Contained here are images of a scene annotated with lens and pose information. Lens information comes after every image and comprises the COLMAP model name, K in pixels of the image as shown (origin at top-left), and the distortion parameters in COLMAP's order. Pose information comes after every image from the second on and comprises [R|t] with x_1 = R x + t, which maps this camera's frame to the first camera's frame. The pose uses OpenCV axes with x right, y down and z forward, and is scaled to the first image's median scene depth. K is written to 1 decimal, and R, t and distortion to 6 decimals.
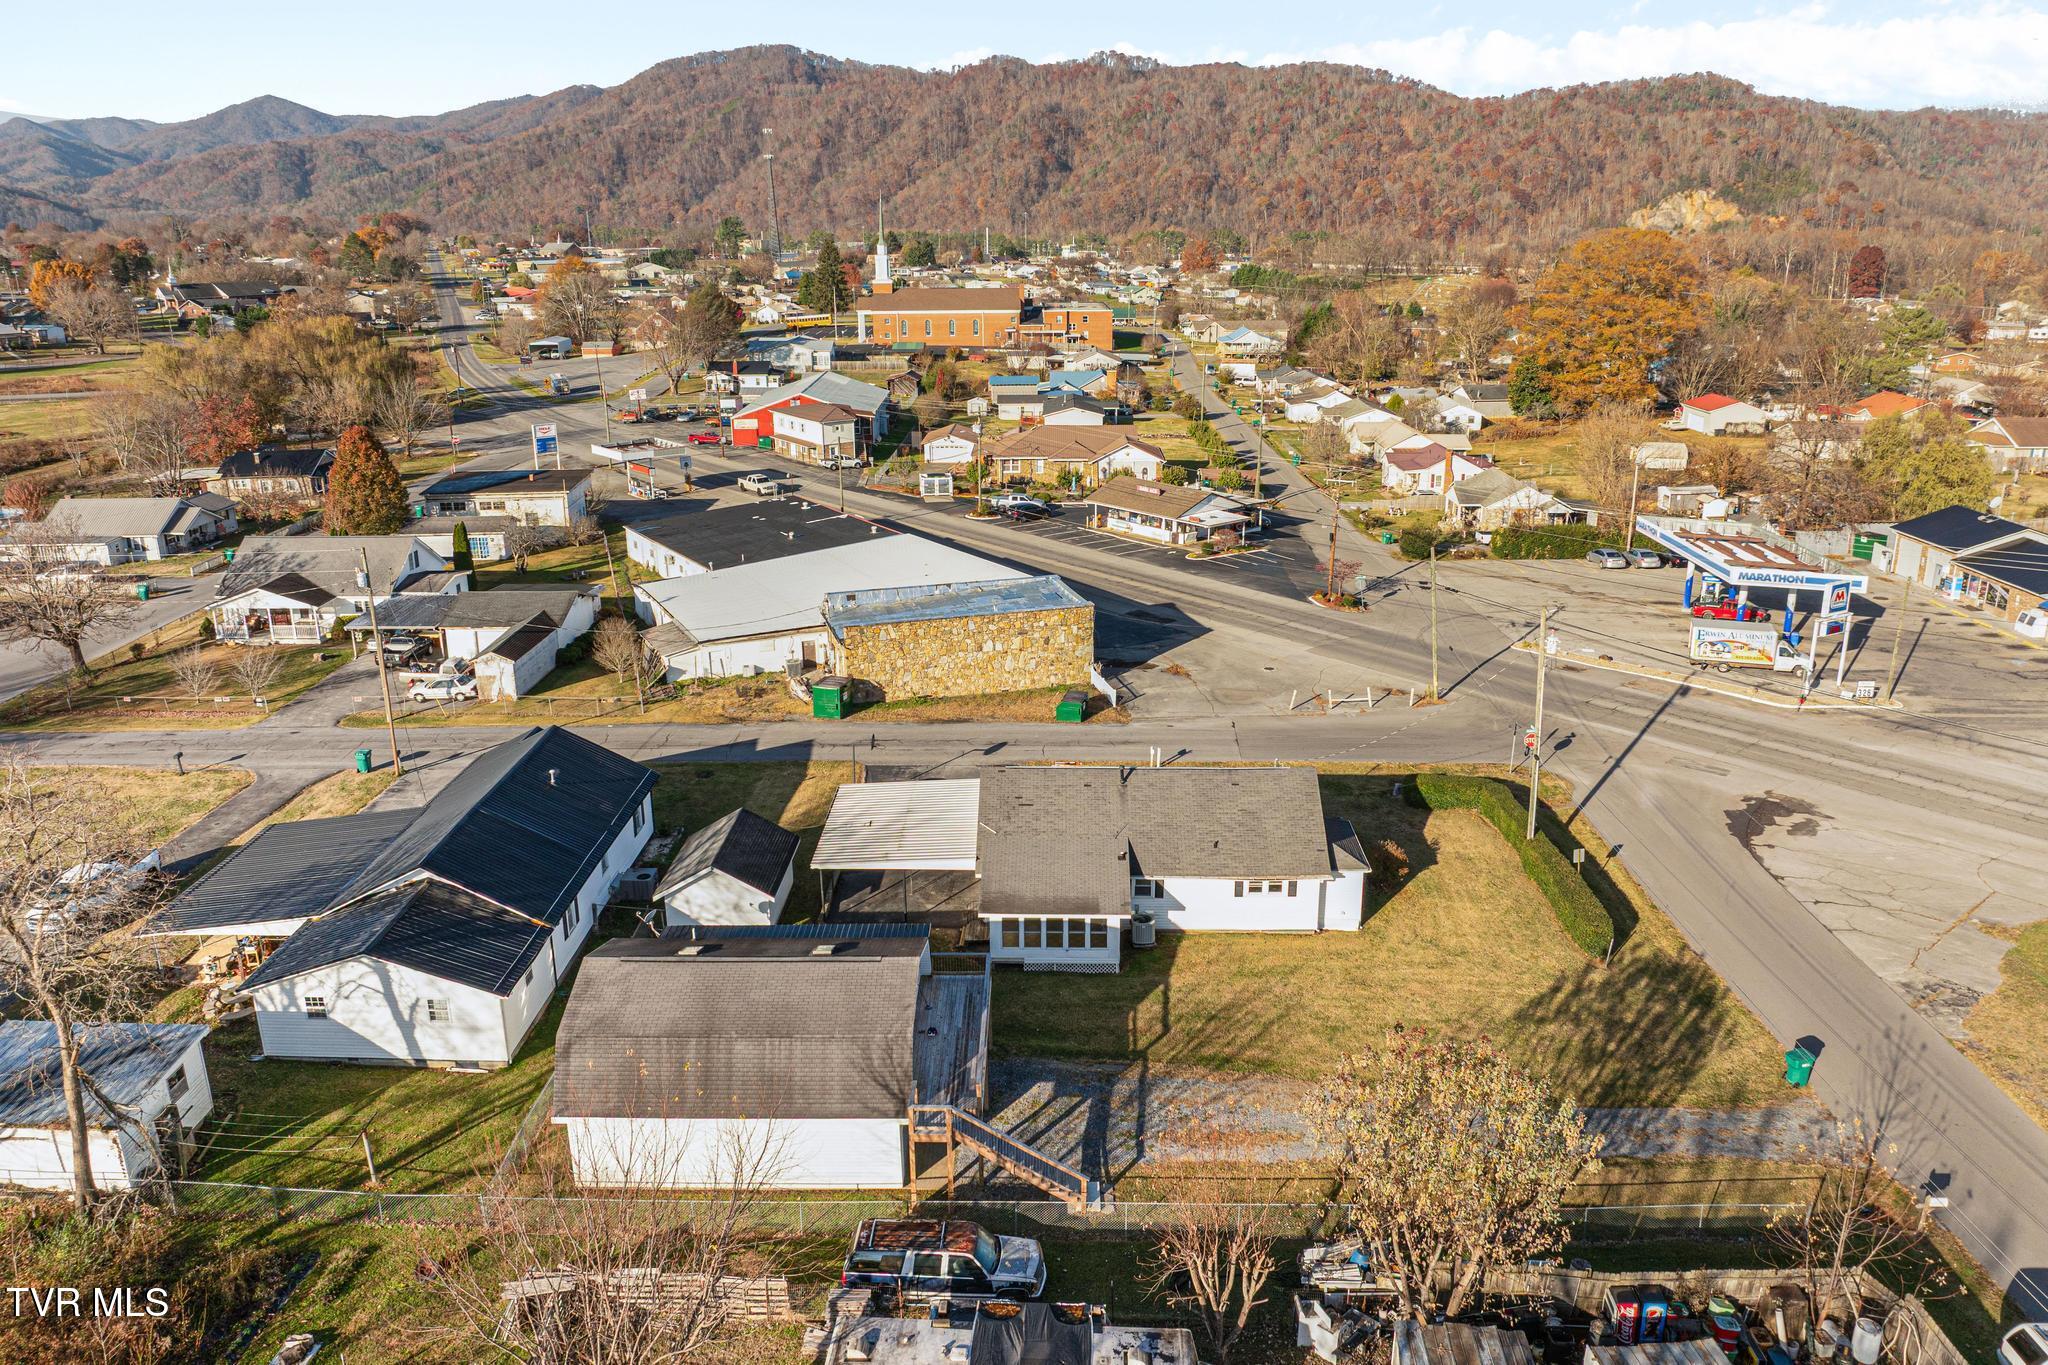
lens RADIAL K [[1403.2, 0, 1024.0], [0, 1403.2, 682.5], [0, 0, 1]] dist [-0.042479, -0.004466]
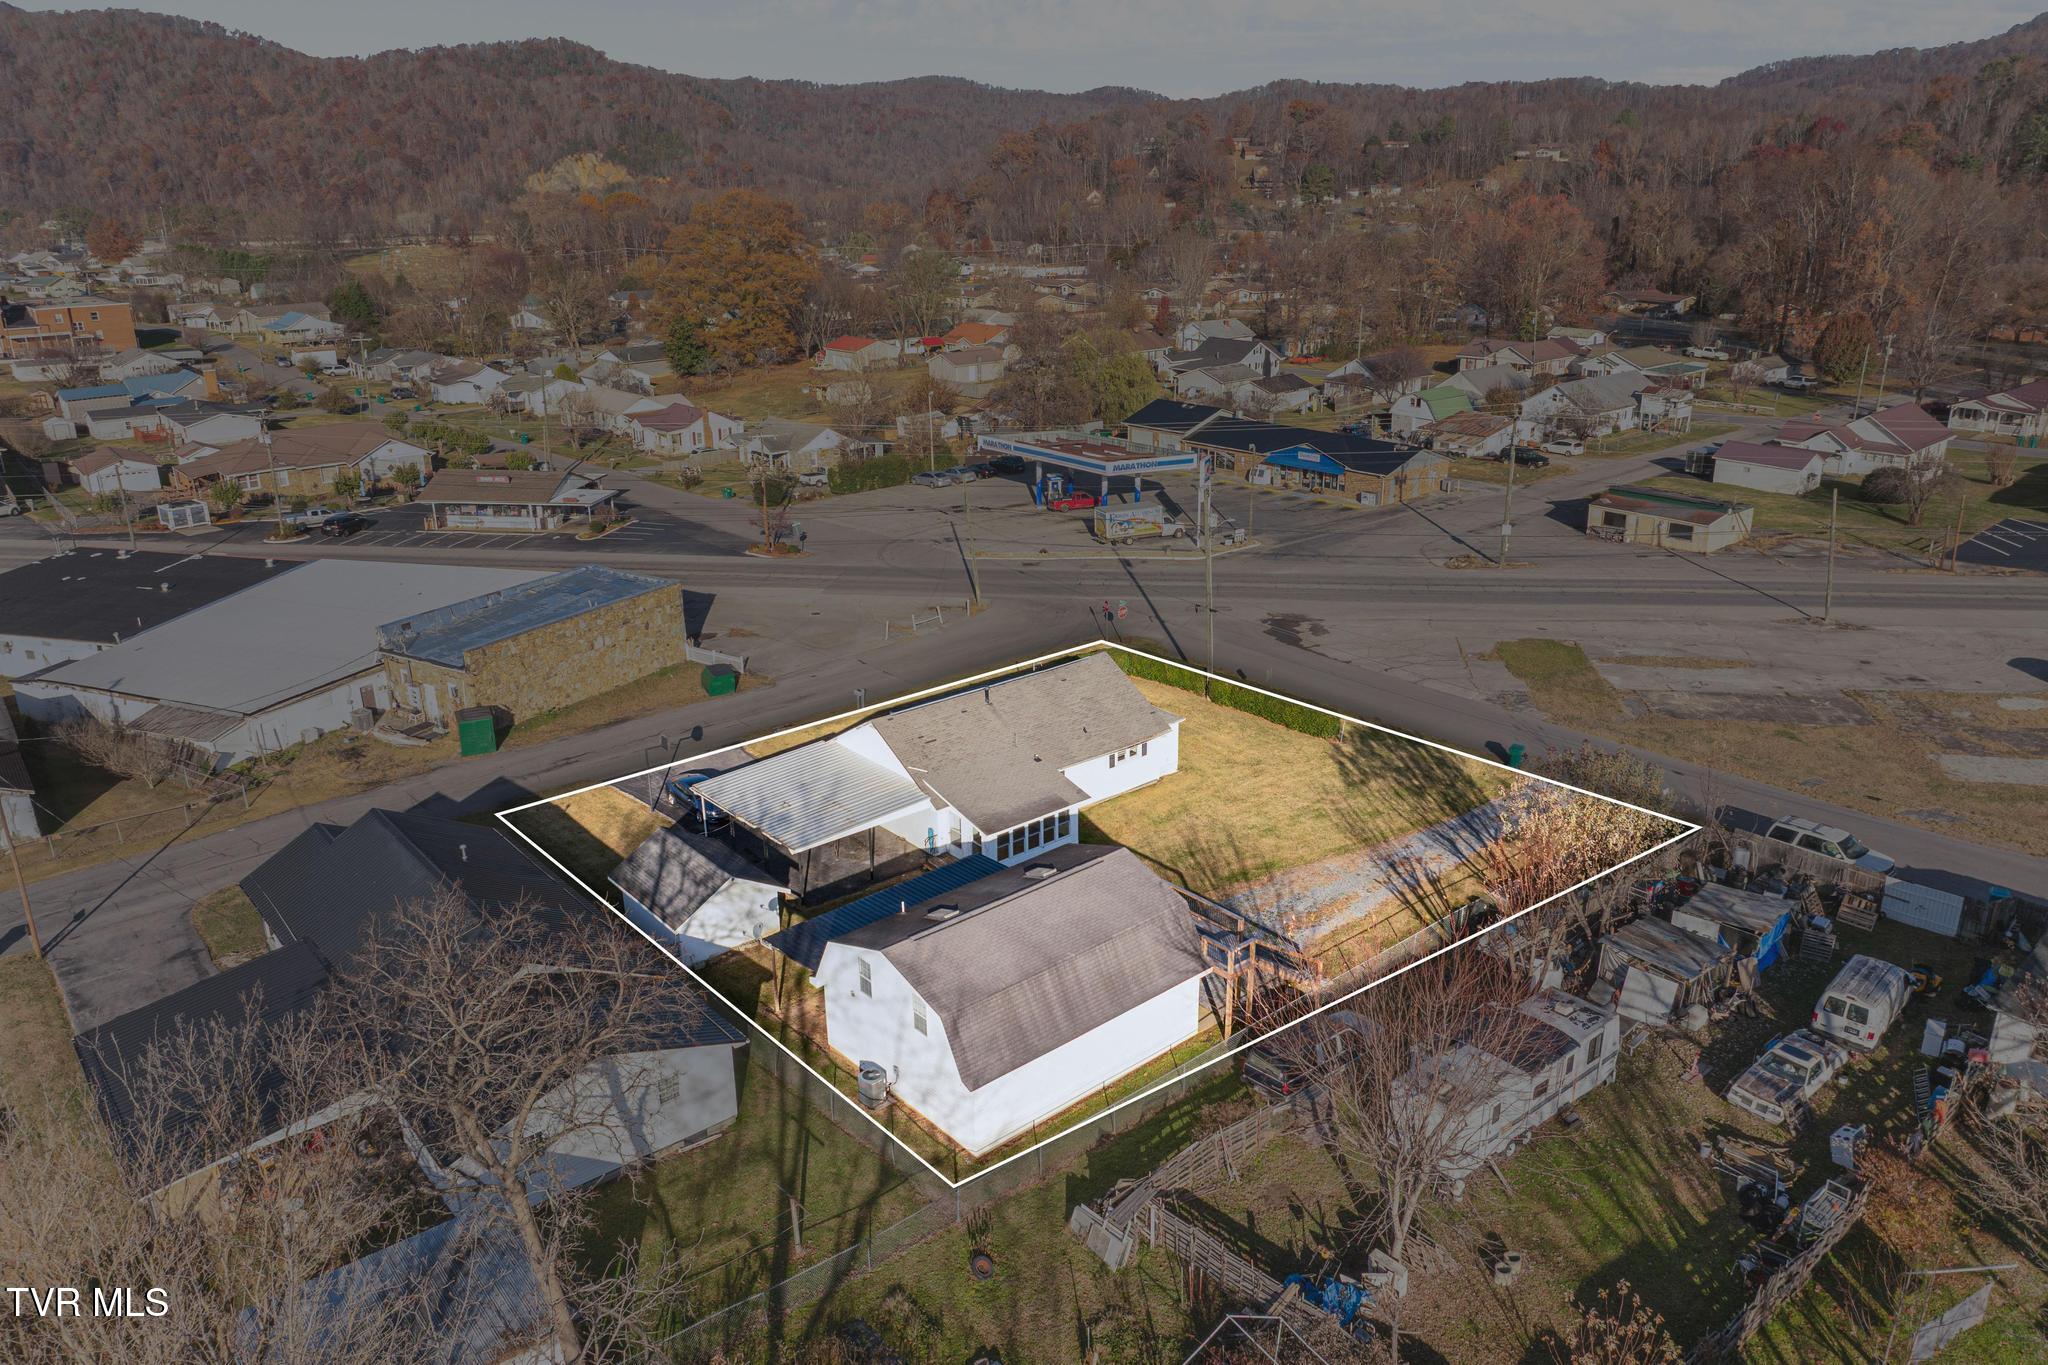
lens RADIAL K [[1420.3, 0, 1024.0], [0, 1420.3, 682.5], [0, 0, 1]] dist [-0.059732, 0.028649]
pose [[0.747720, -0.223468, 0.625281, -0.409535], [0.211322, 0.972792, 0.094963, -0.029313], [-0.629490, 0.061130, 0.774601, 0.079224]]
